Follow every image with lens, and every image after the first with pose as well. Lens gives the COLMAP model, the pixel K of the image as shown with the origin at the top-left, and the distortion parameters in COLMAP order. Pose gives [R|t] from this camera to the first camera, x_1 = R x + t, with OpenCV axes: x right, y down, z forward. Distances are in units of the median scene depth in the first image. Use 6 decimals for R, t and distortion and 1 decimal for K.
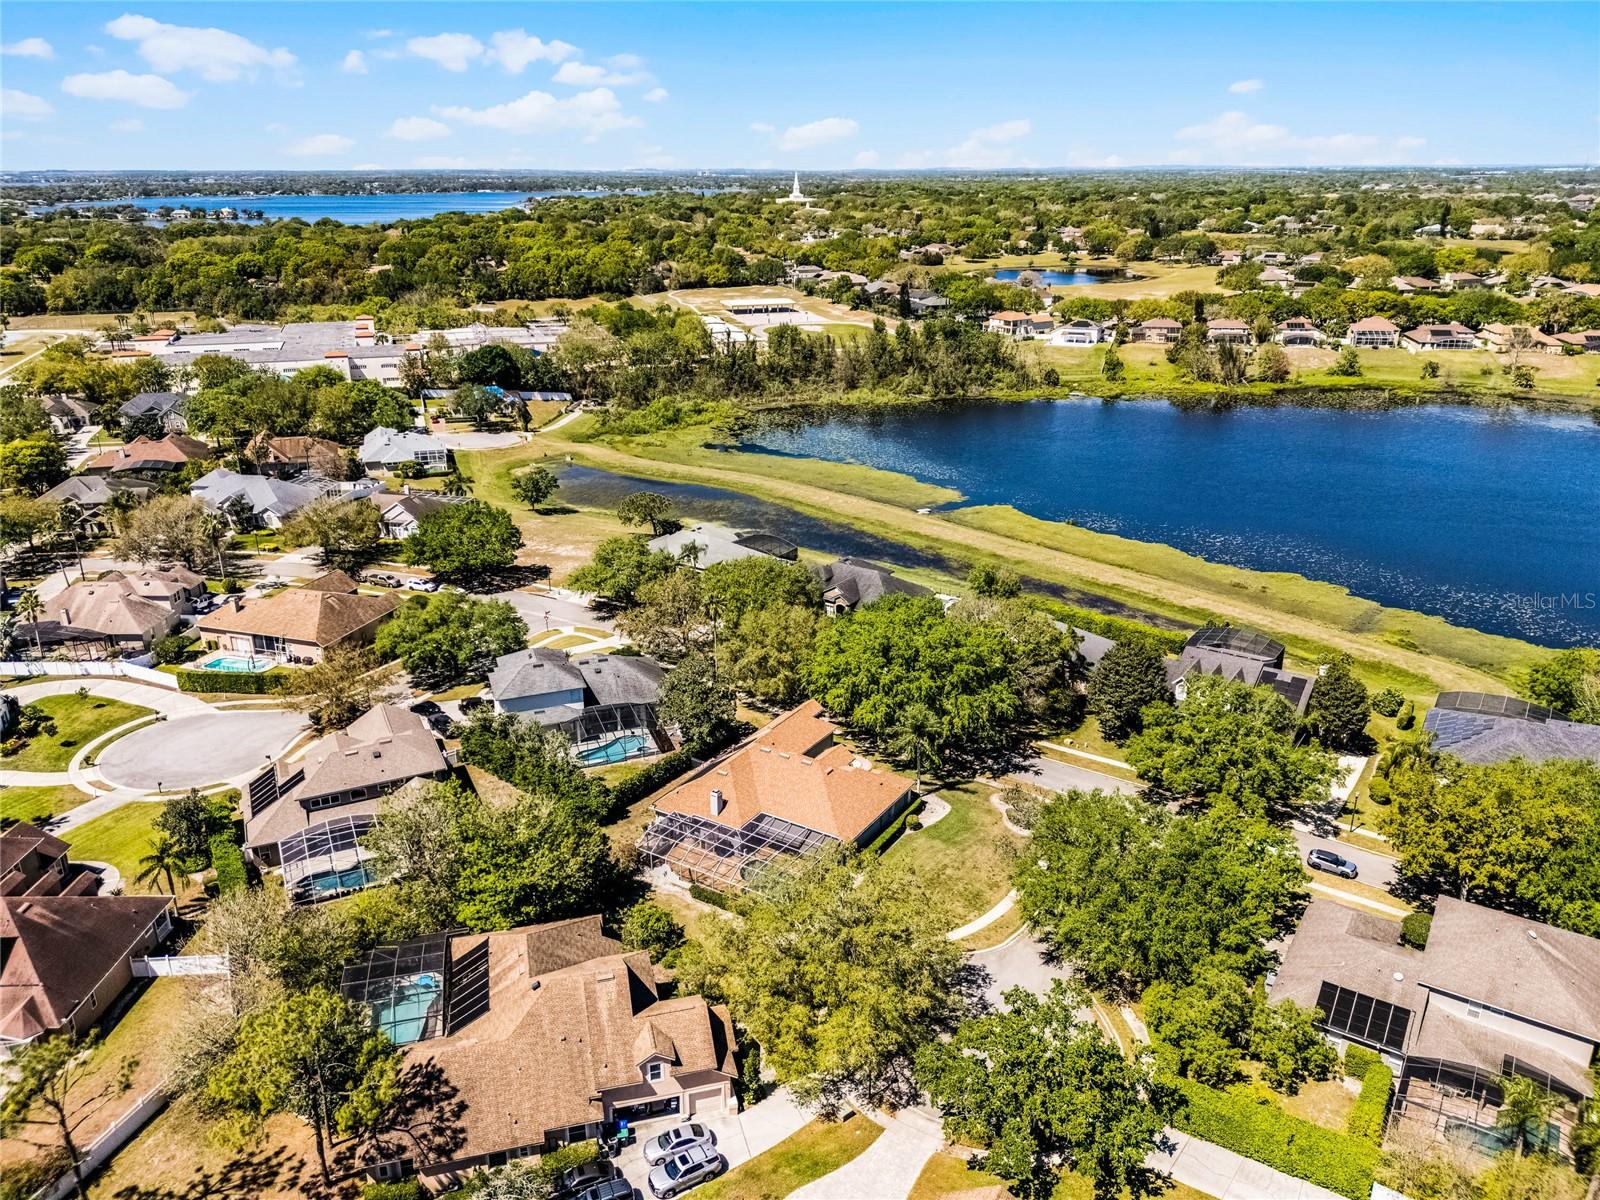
lens RADIAL K [[1140.2, 0, 793.3], [0, 1140.2, 595.2], [0, 0, 1]] dist [0.070438, -0.068952]
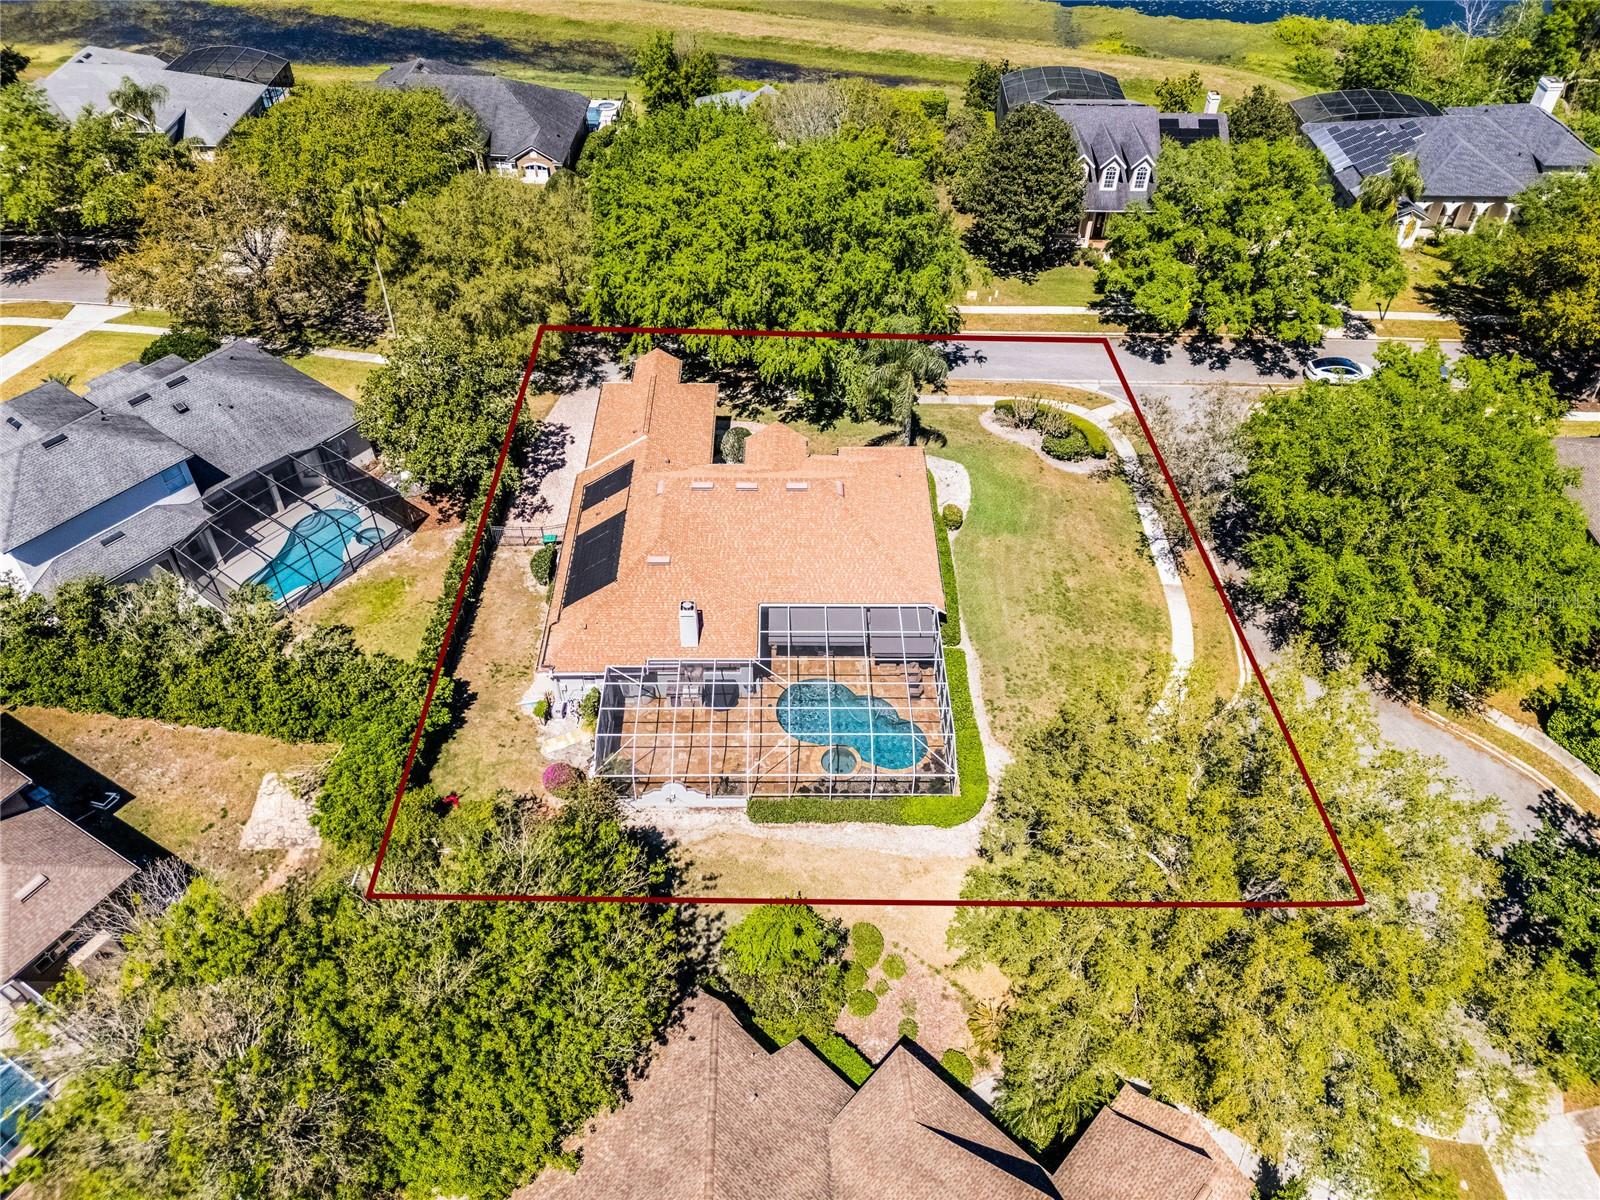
lens RADIAL K [[1140.2, 0, 793.3], [0, 1140.2, 595.2], [0, 0, 1]] dist [0.070438, -0.068952]
pose [[0.844212, -0.365349, 0.392207, -0.177250], [0.170815, 0.876942, 0.449216, -0.038645], [-0.508064, -0.312238, 0.802732, 0.474867]]
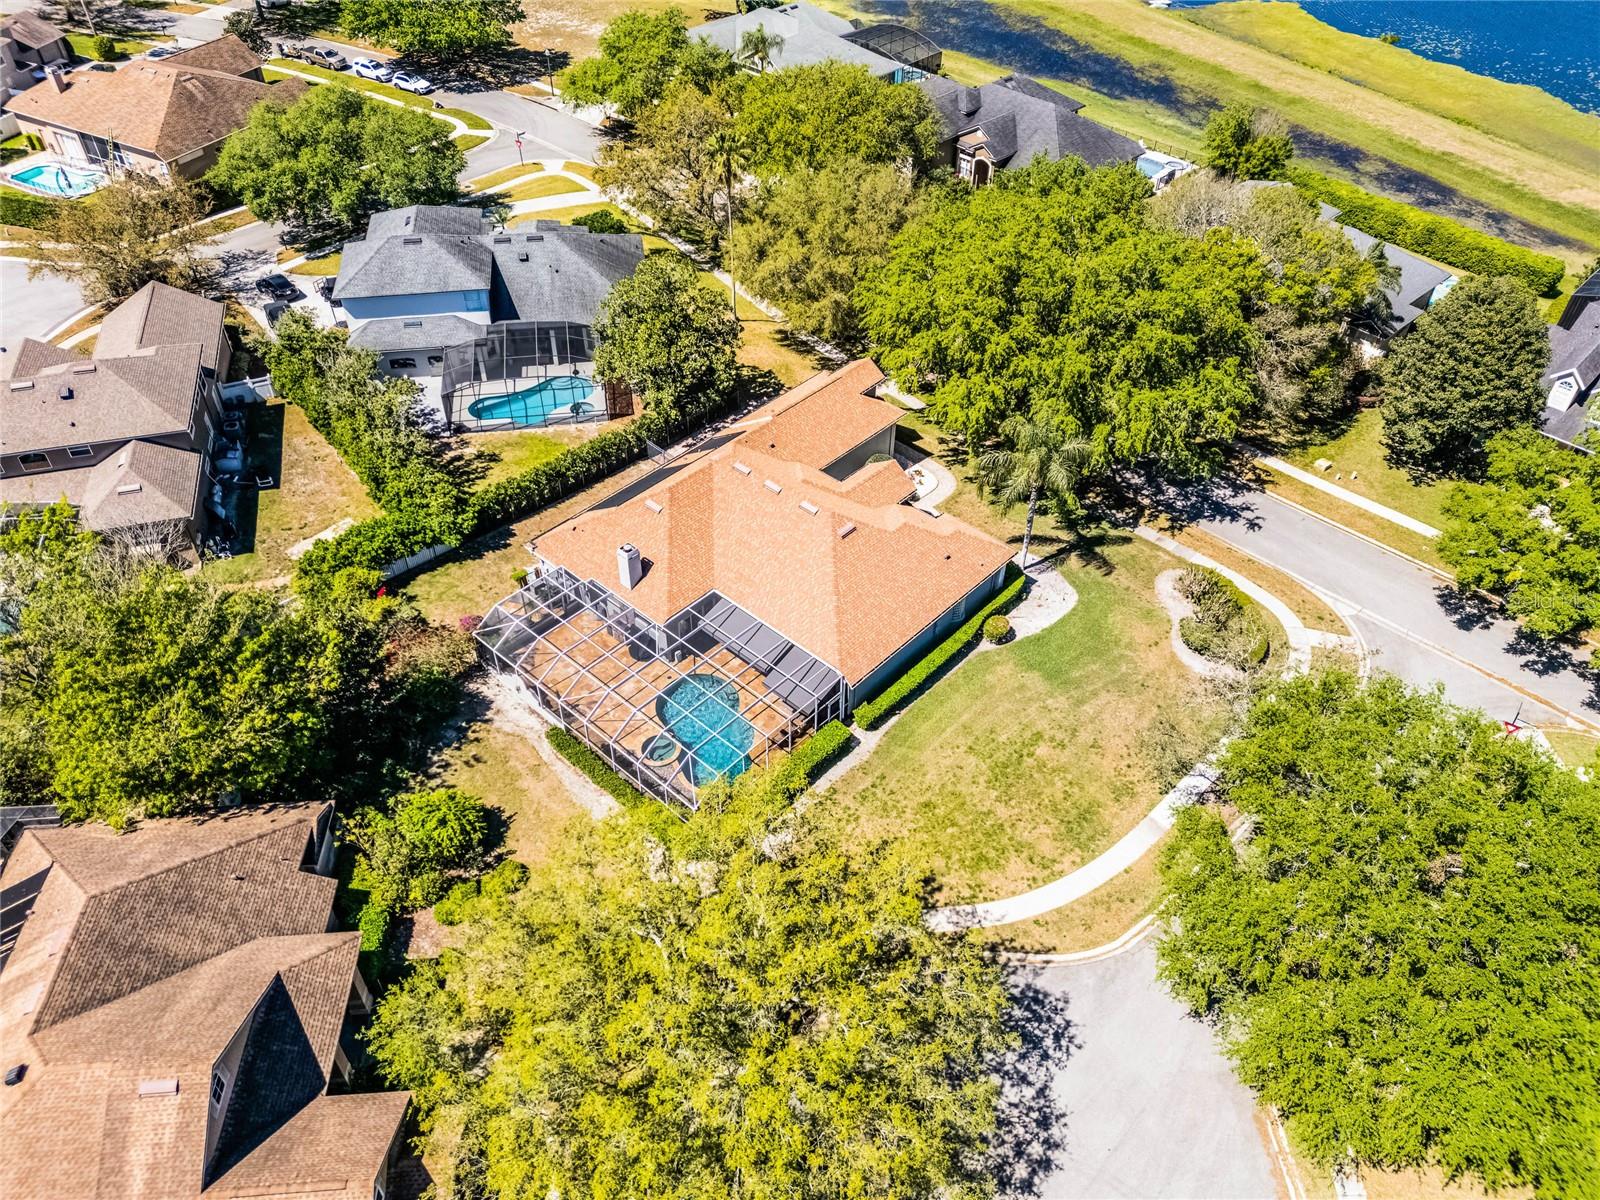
lens RADIAL K [[1140.2, 0, 793.3], [0, 1140.2, 595.2], [0, 0, 1]] dist [0.070438, -0.068952]
pose [[0.983491, 0.133328, -0.122347, 0.063019], [-0.074642, 0.914816, 0.396914, -0.020905], [0.164845, -0.381230, 0.909665, 0.426385]]
